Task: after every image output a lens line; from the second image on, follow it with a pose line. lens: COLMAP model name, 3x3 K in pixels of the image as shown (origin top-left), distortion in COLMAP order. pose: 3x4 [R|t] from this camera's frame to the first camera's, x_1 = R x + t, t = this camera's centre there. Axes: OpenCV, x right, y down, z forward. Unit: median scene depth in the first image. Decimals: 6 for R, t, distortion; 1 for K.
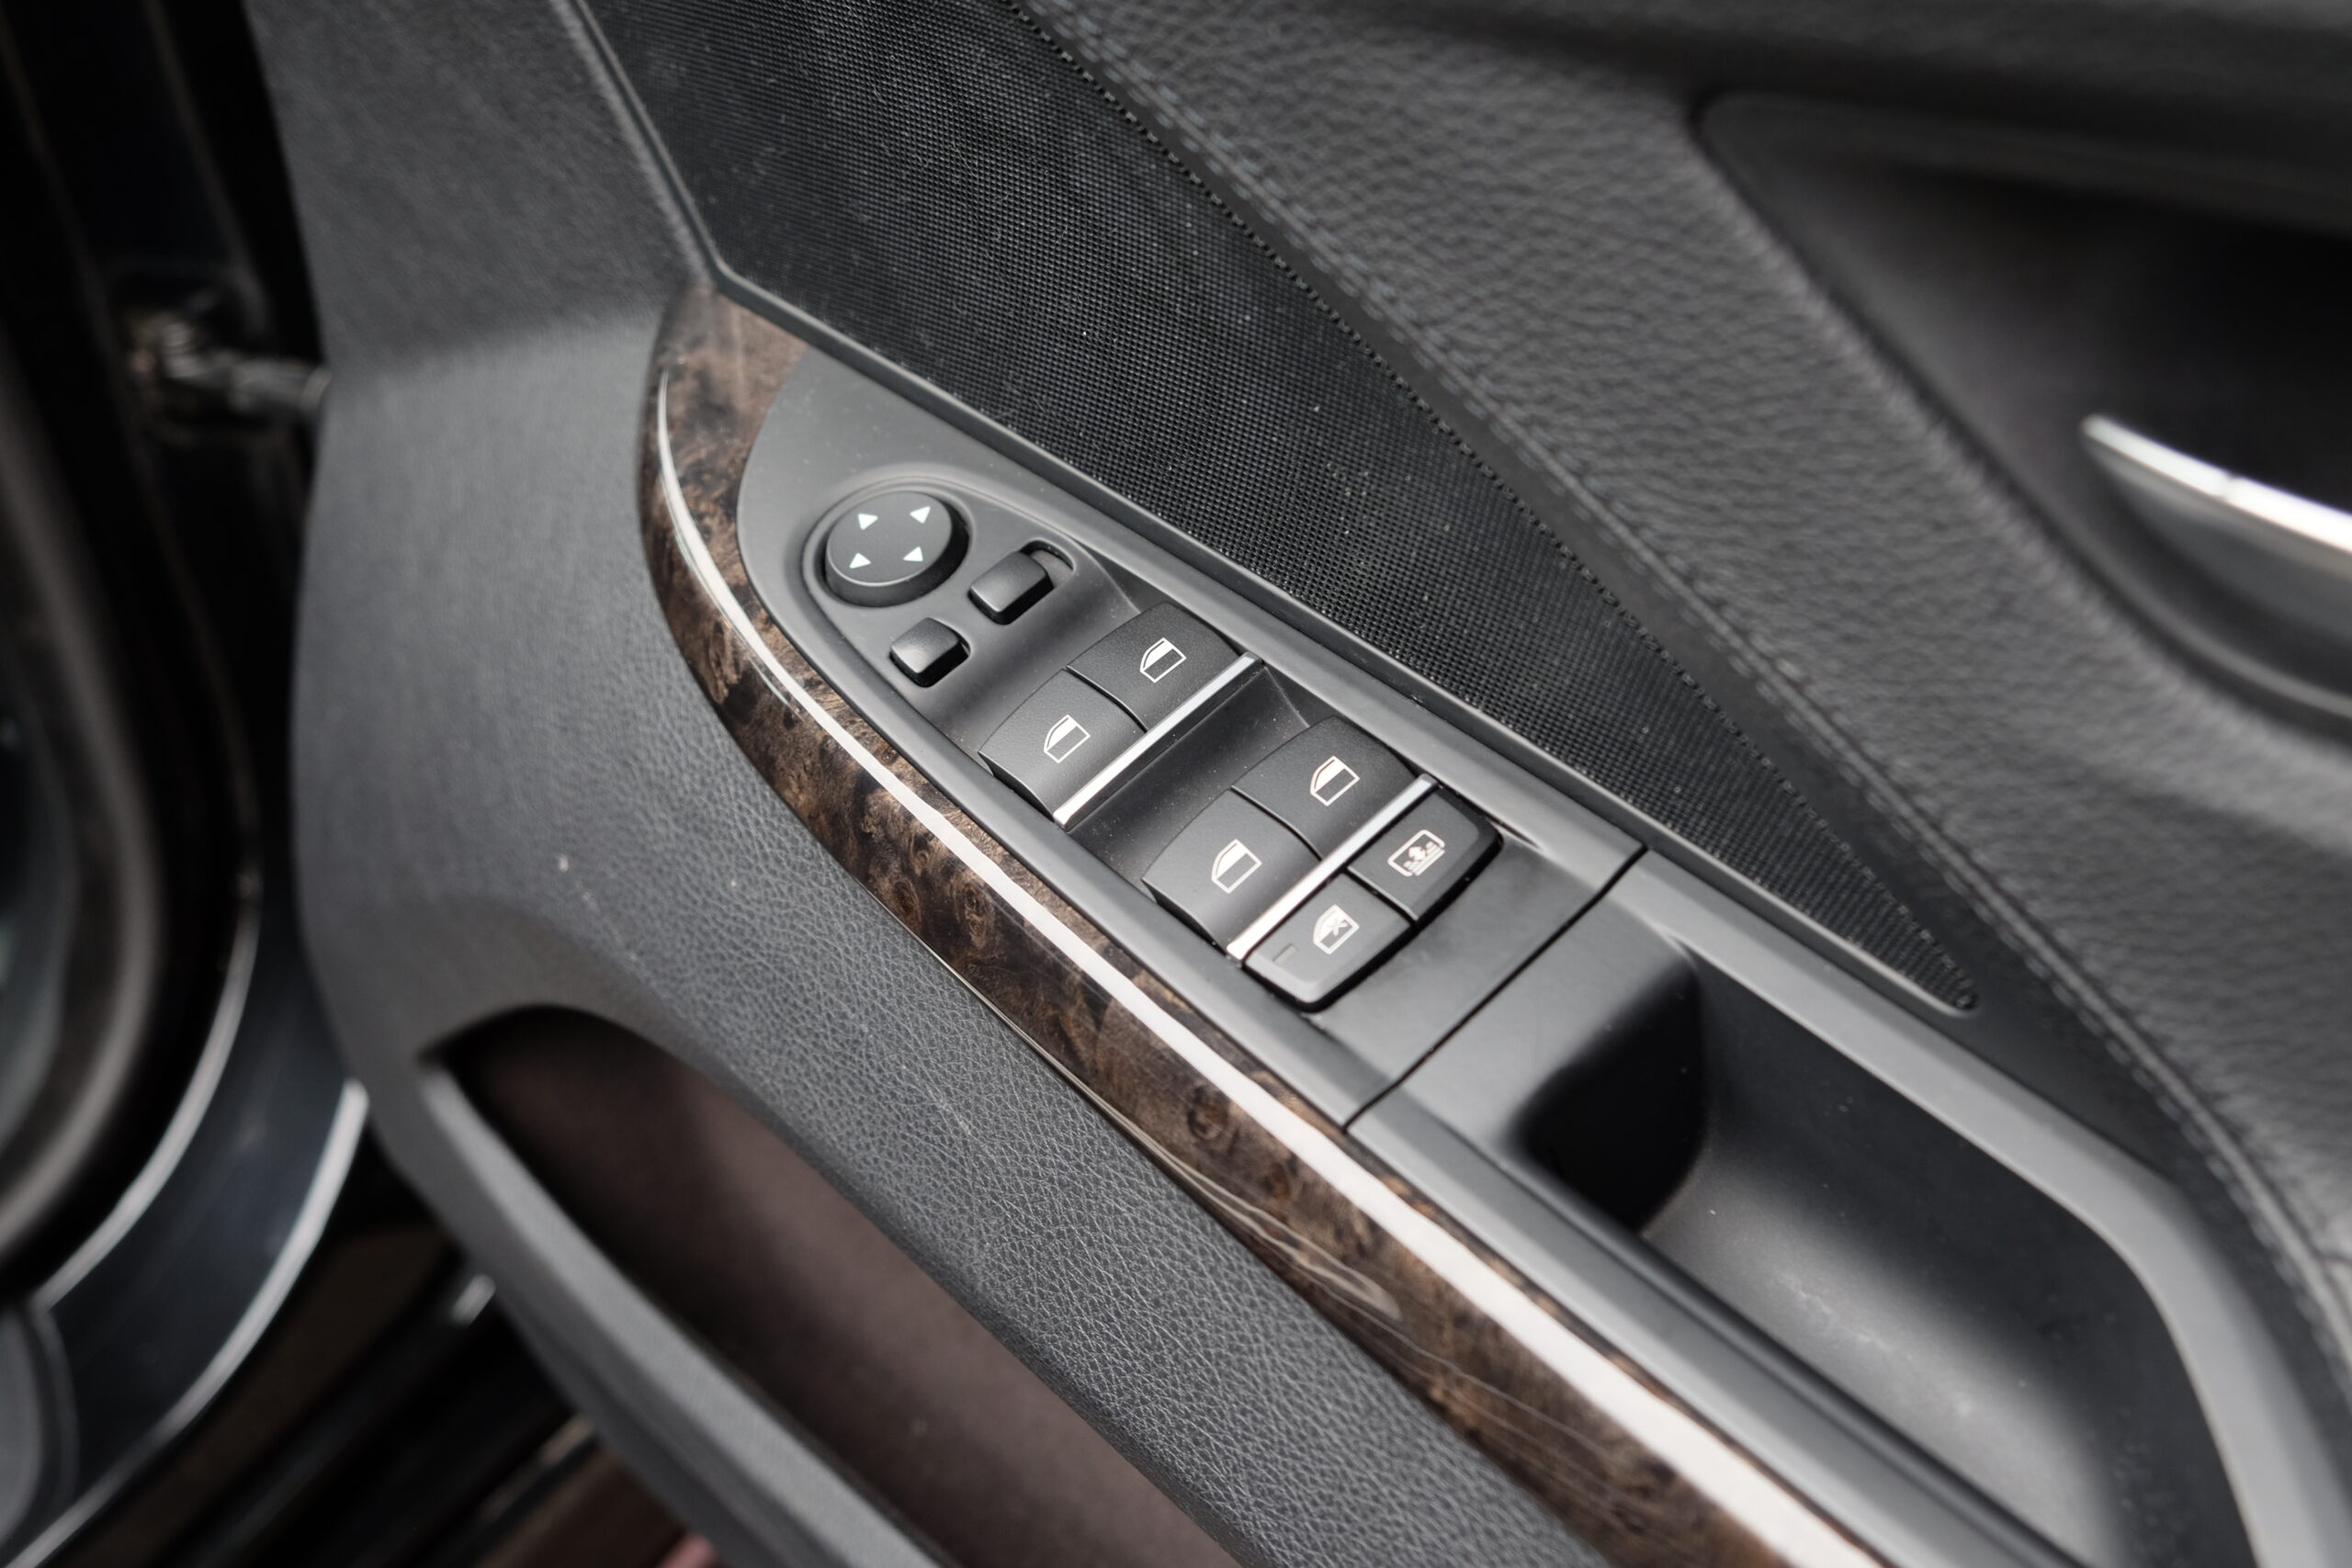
lens RADIAL K [[2688.3, 0, 1253.9], [0, 2688.3, 783.6], [0, 0, 1]] dist [-0.059483, 0.043856]
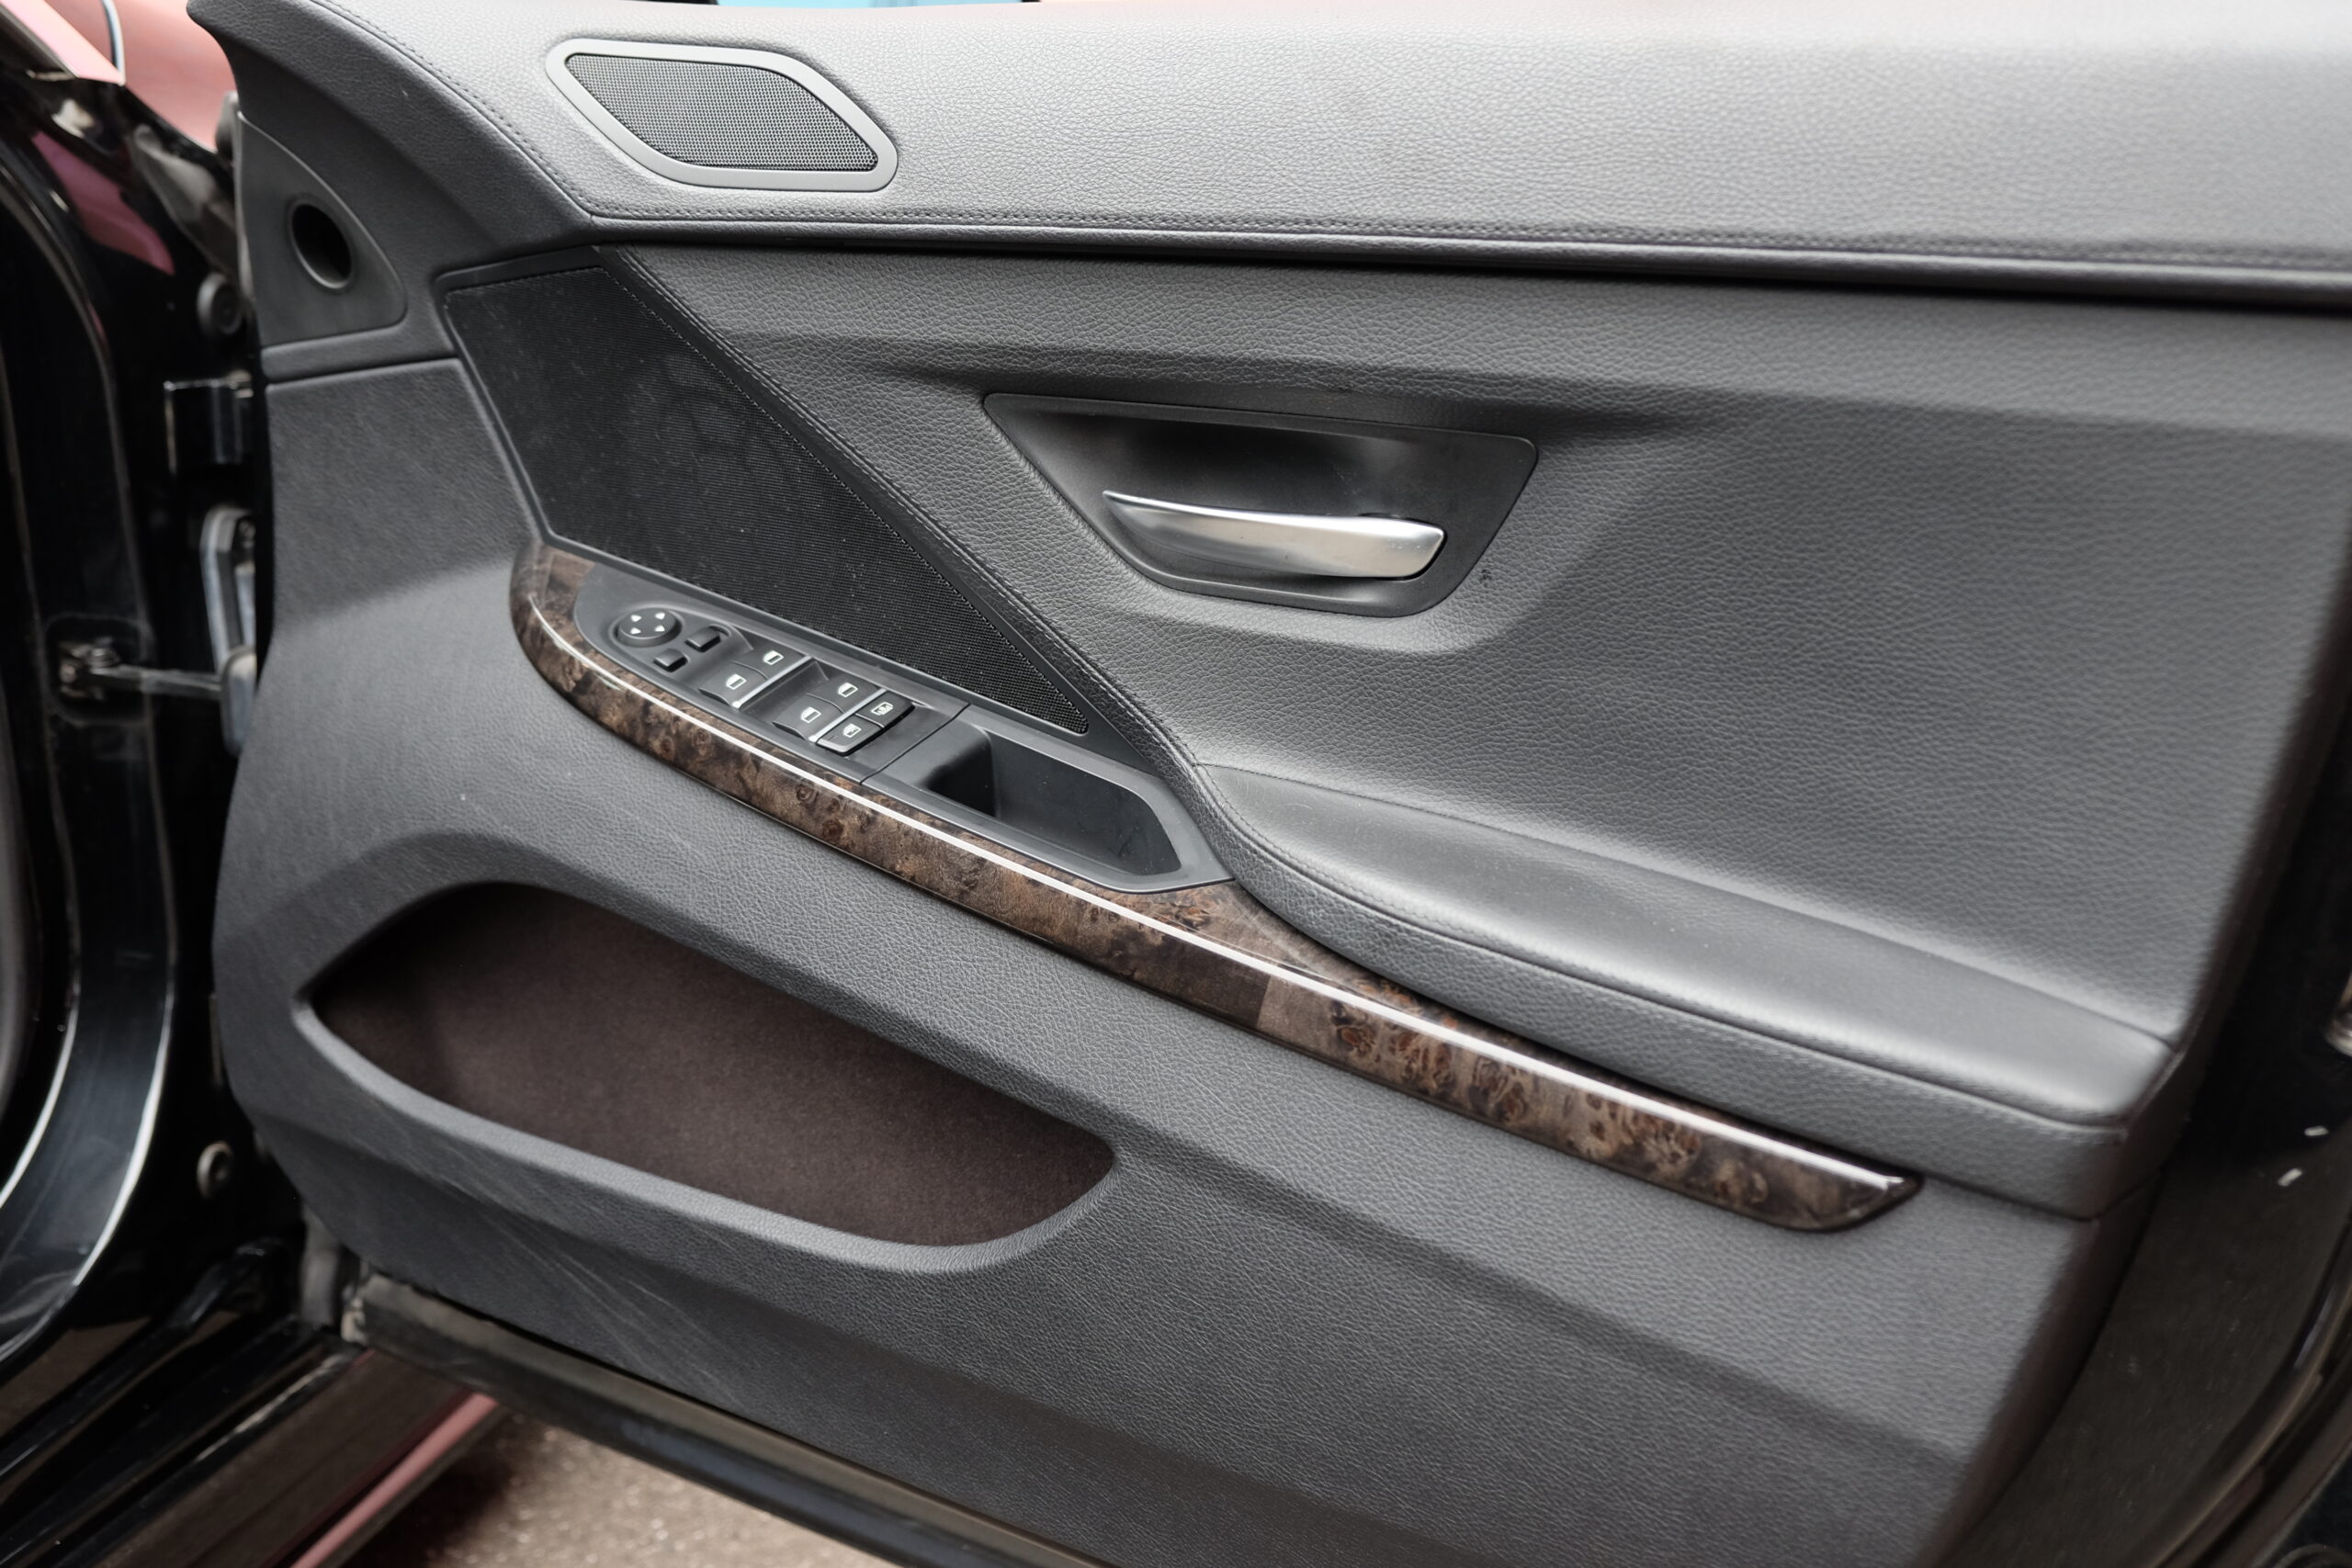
lens RADIAL K [[2442.5, 0, 1176.0], [0, 2442.5, 784.0], [0, 0, 1]] dist [-0.004442, -0.004485]
pose [[0.972151, 0.019415, 0.233551, -0.189210], [0.040766, 0.967360, -0.250105, 0.620518], [-0.230784, 0.252661, 0.939628, -1.121844]]
